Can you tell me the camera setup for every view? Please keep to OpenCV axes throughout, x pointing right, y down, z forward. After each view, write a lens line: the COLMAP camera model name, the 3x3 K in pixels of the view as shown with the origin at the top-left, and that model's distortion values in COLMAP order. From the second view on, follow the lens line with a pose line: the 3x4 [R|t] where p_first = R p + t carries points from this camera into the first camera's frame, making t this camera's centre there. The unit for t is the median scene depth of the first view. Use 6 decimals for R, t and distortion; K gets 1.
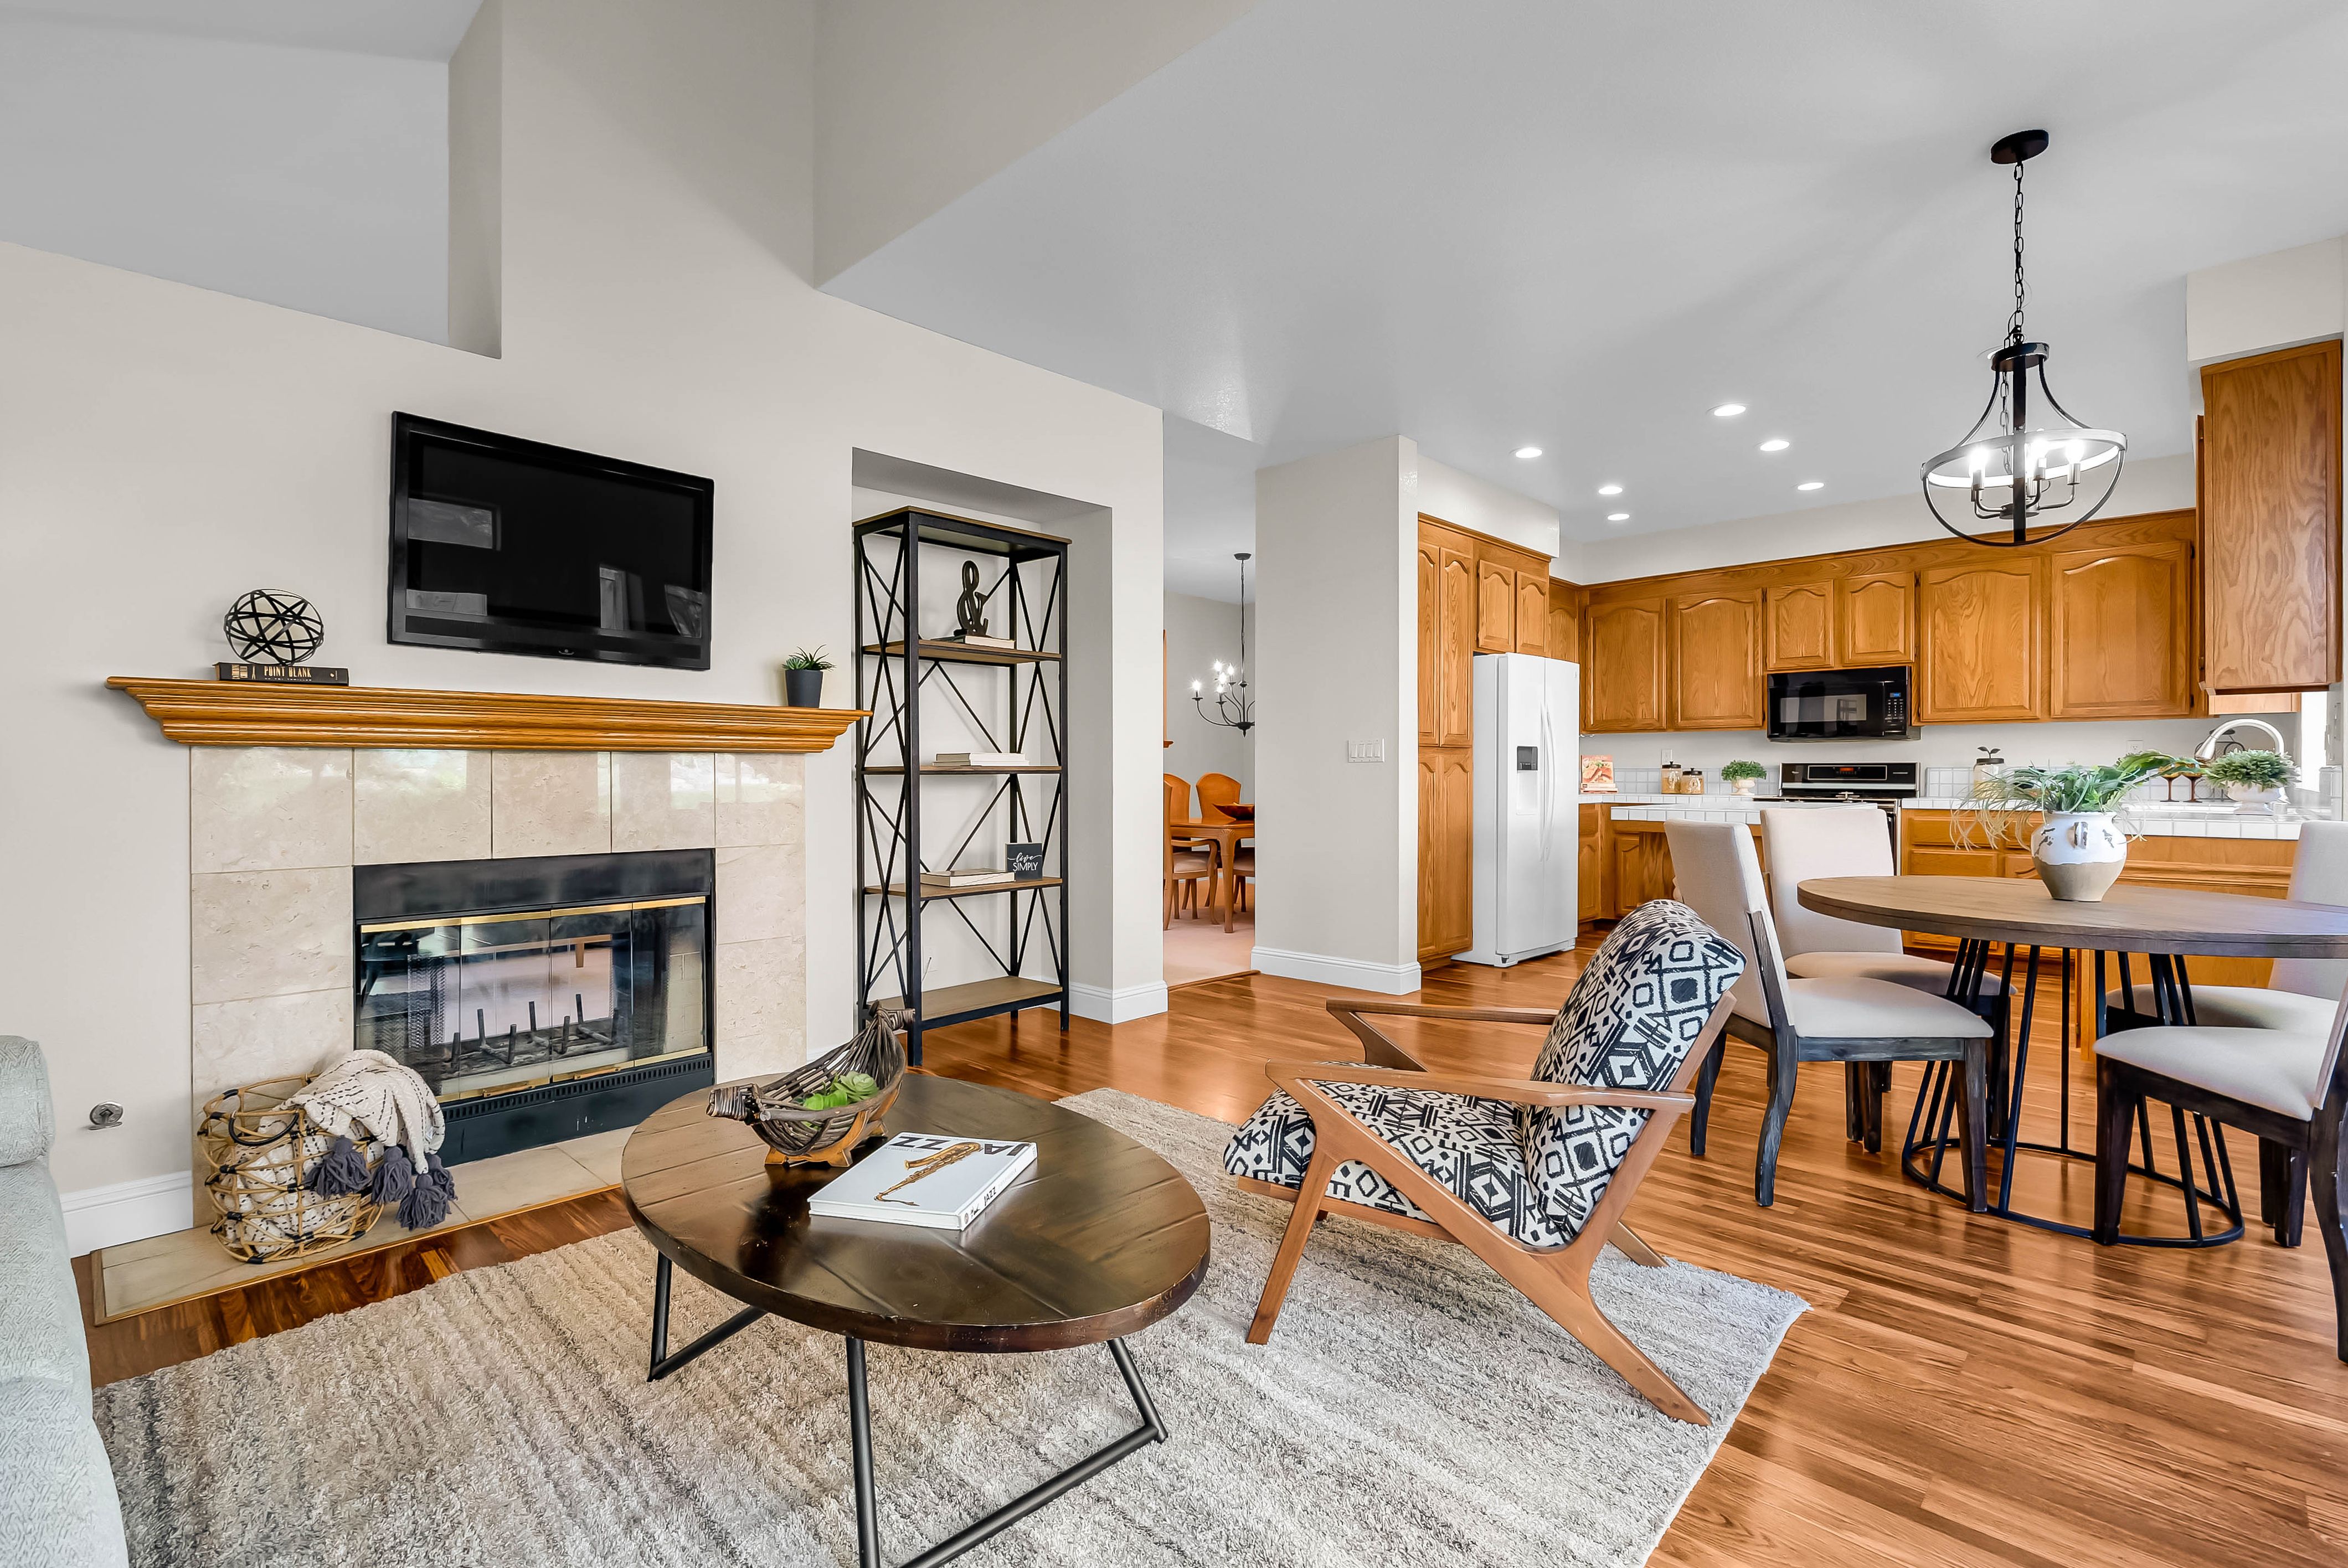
lens RADIAL K [[1080.9, 0, 1178.3], [0, 1080.9, 778.1], [0, 0, 1]] dist [0.001783, 0.000925]
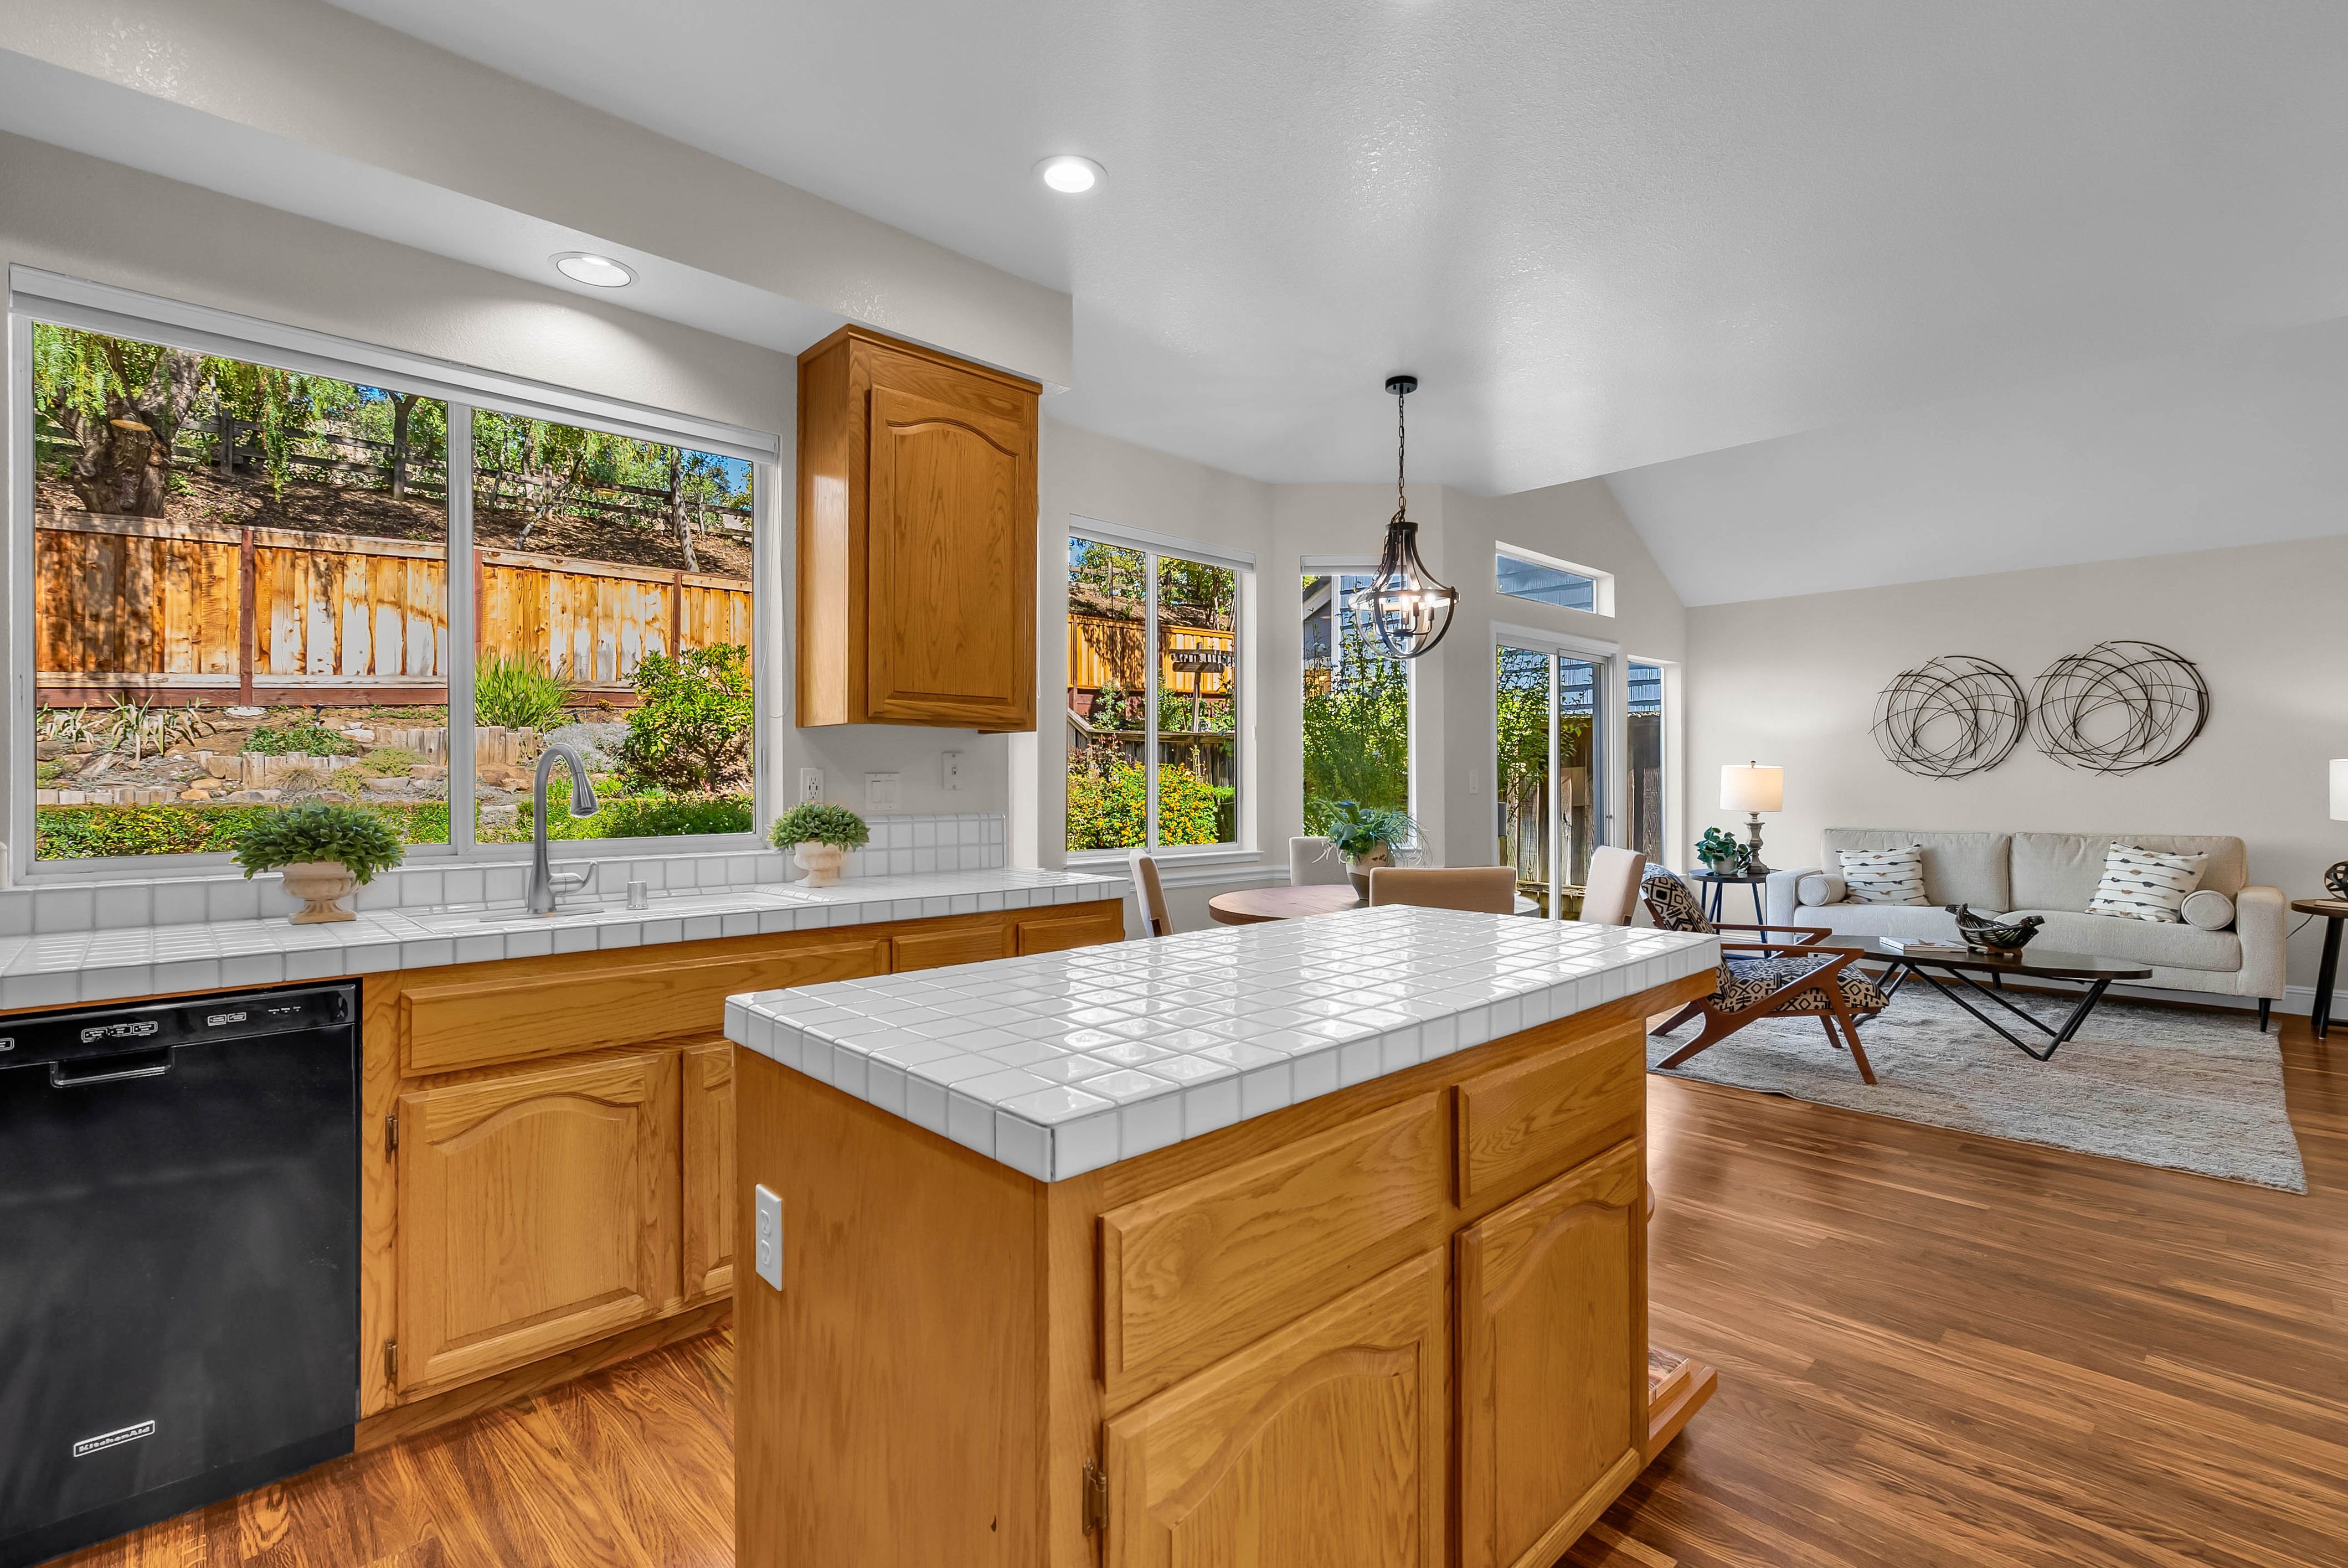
lens RADIAL K [[1080.9, 0, 1178.3], [0, 1080.9, 778.1], [0, 0, 1]] dist [0.001783, 0.000925]
pose [[-0.999363, 0.002036, 0.035616, 0.464842], [0.002194, 0.999988, 0.004412, -0.027359], [-0.035607, 0.004487, -0.999356, 1.111844]]
